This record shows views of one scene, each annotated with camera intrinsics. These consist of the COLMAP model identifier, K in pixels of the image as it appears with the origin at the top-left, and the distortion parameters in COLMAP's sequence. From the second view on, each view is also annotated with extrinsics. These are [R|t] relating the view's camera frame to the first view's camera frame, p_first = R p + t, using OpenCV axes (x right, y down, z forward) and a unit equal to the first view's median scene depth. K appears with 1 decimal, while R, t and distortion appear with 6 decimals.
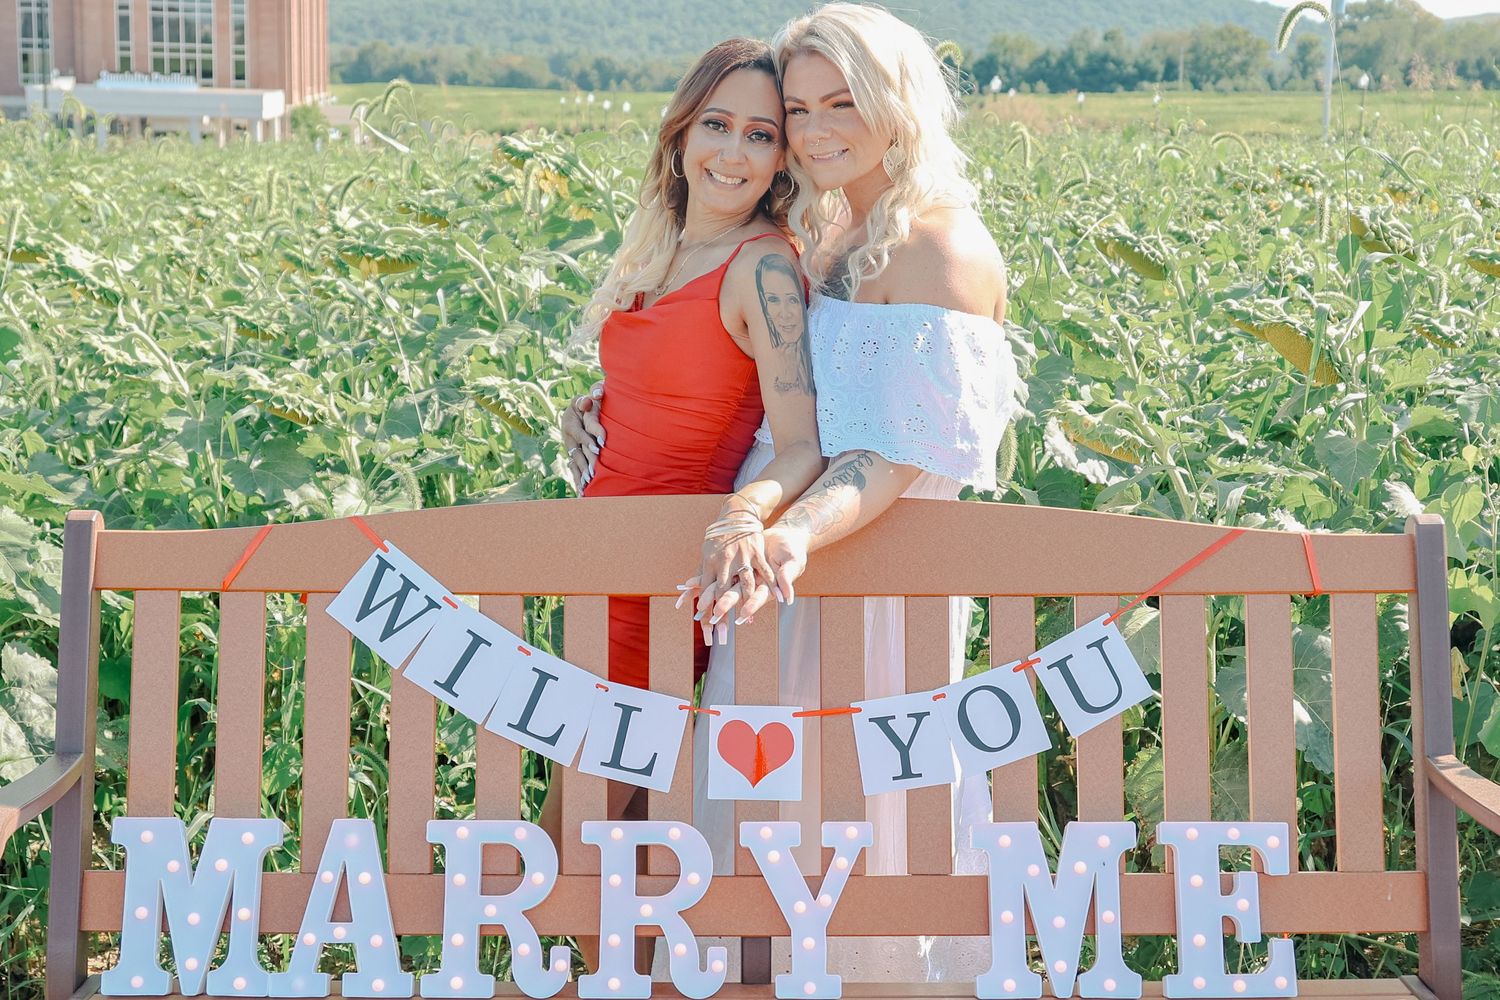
lens RADIAL K [[2252.0, 0, 750.0], [0, 2252.0, 500.0], [0, 0, 1]] dist [0.024784, 0.064710]
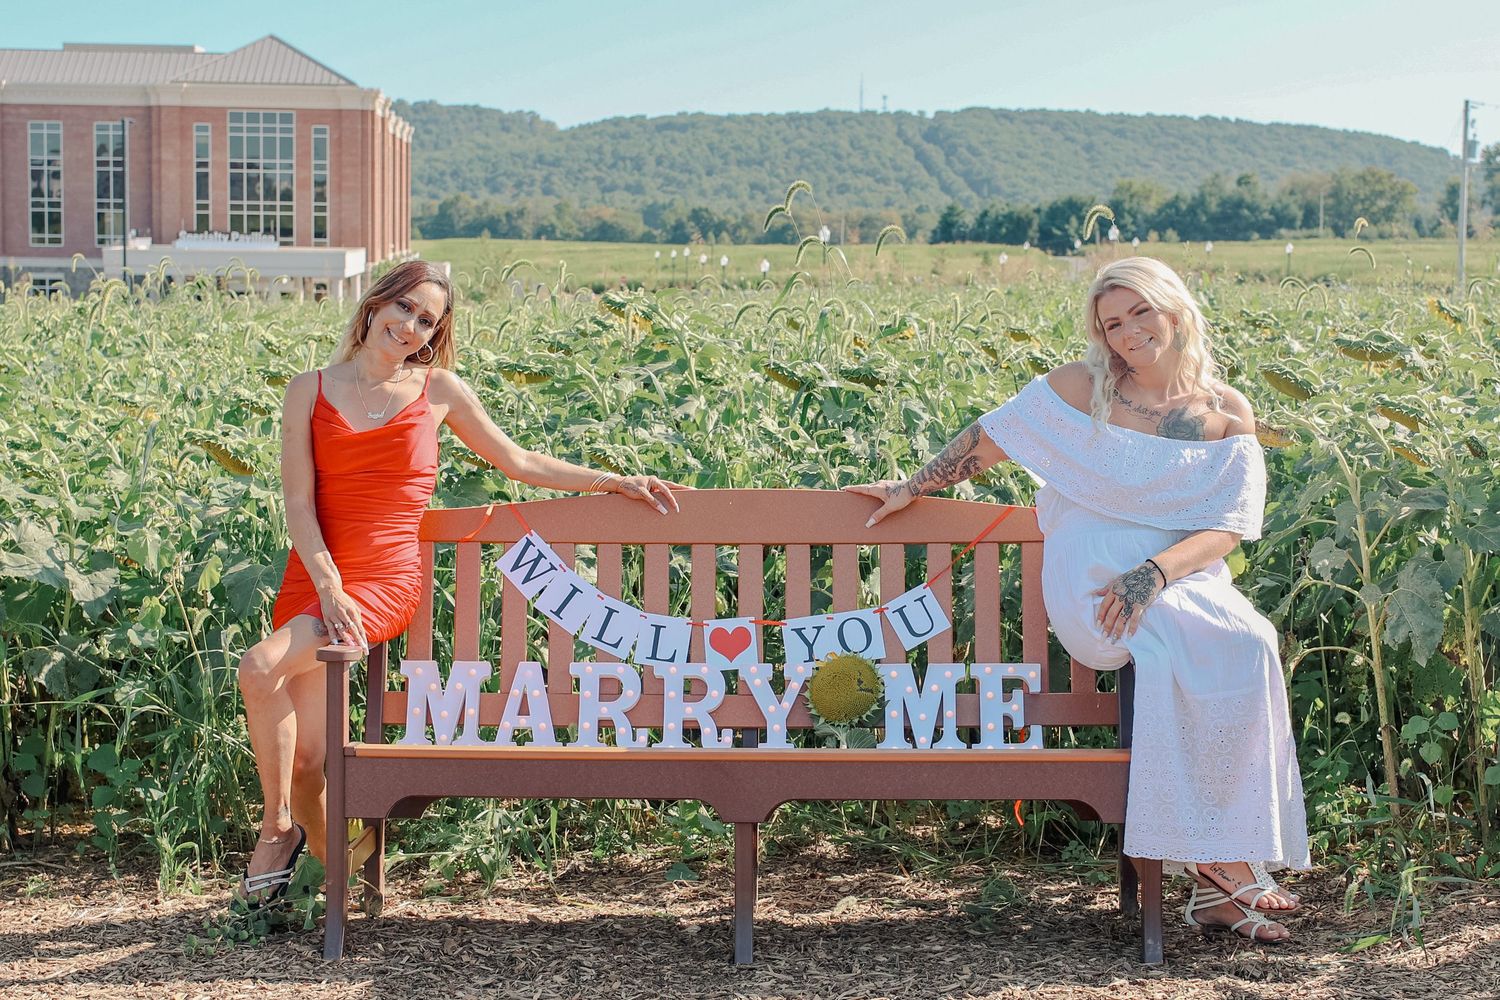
lens RADIAL K [[2442.2, 0, 753.7], [0, 2442.2, 536.2], [0, 0, 1]] dist [-0.020966, -0.109087]
pose [[0.999062, -0.004825, -0.043041, 0.089903], [0.002247, 0.998211, -0.059748, 0.154319], [0.043253, 0.059595, 0.997285, -0.954902]]
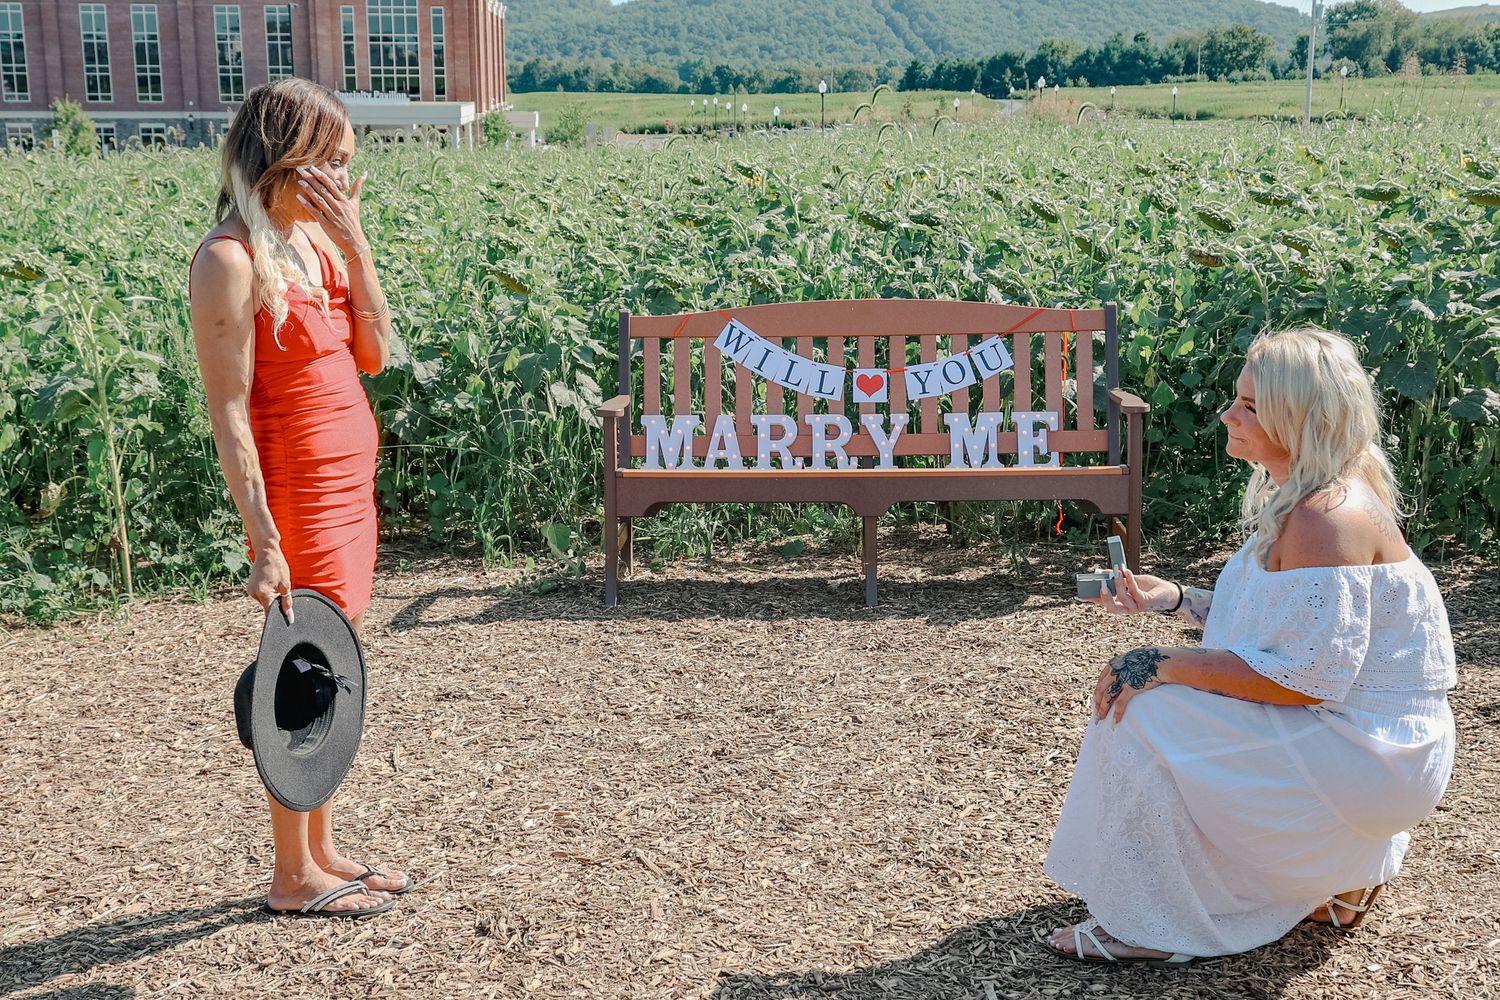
lens RADIAL K [[1819.4, 0, 750.0], [0, 1819.4, 500.0], [0, 0, 1]] dist [0.030456, 0.027747]
pose [[0.998456, -0.012899, -0.054031, -0.021497], [0.015098, 0.999066, 0.040487, 0.151574], [0.053458, -0.041240, 0.997718, -1.248200]]
